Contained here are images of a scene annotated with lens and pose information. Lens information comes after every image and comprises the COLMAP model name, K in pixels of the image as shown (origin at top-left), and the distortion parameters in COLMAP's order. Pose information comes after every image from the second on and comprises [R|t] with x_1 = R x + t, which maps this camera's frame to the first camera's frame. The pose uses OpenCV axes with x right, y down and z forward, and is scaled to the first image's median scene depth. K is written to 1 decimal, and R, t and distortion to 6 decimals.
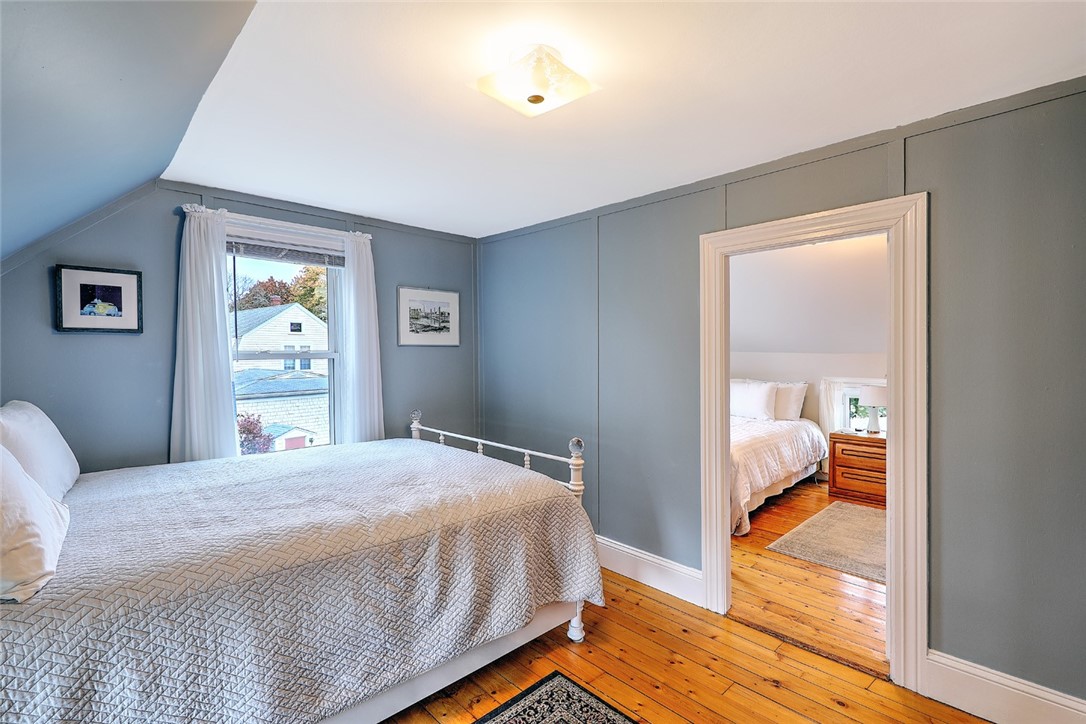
lens RADIAL K [[503.0, 0, 542.4], [0, 503.0, 366.5], [0, 0, 1]] dist [-0.000249, 0.000033]
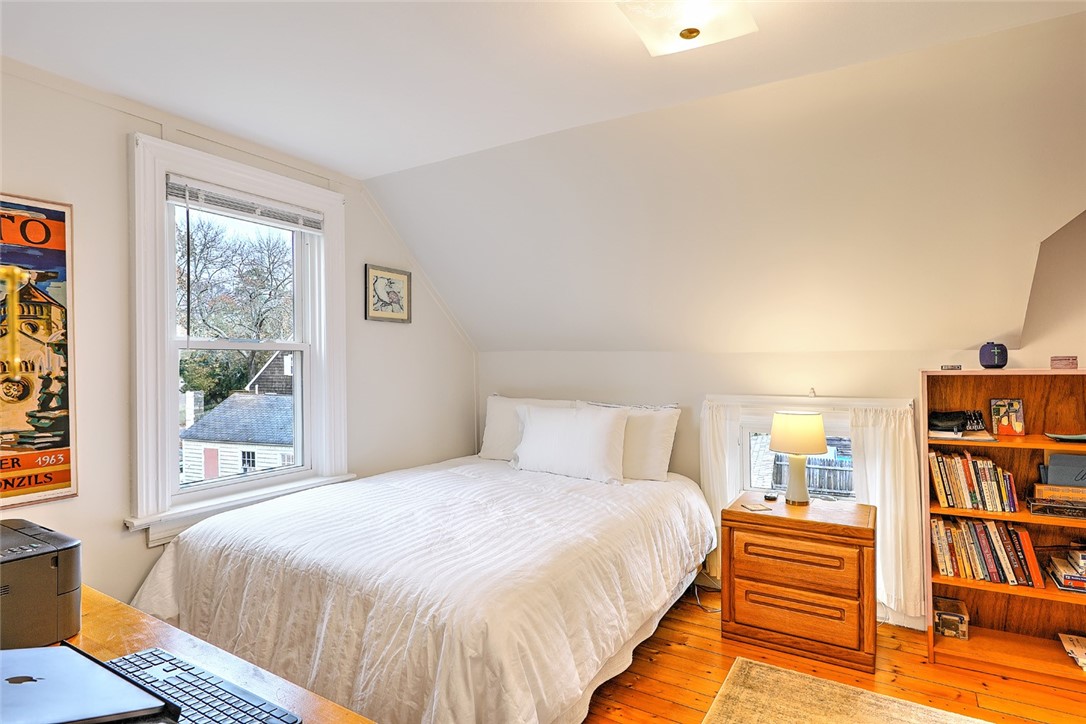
lens RADIAL K [[583.0, 0, 544.1], [0, 583.0, 356.9], [0, 0, 1]] dist [0.001527, -0.000002]
pose [[0.968636, -0.008384, 0.248341, 0.254663], [0.014574, 0.999627, -0.023097, -0.008656], [-0.248055, 0.025992, 0.968397, 0.472568]]
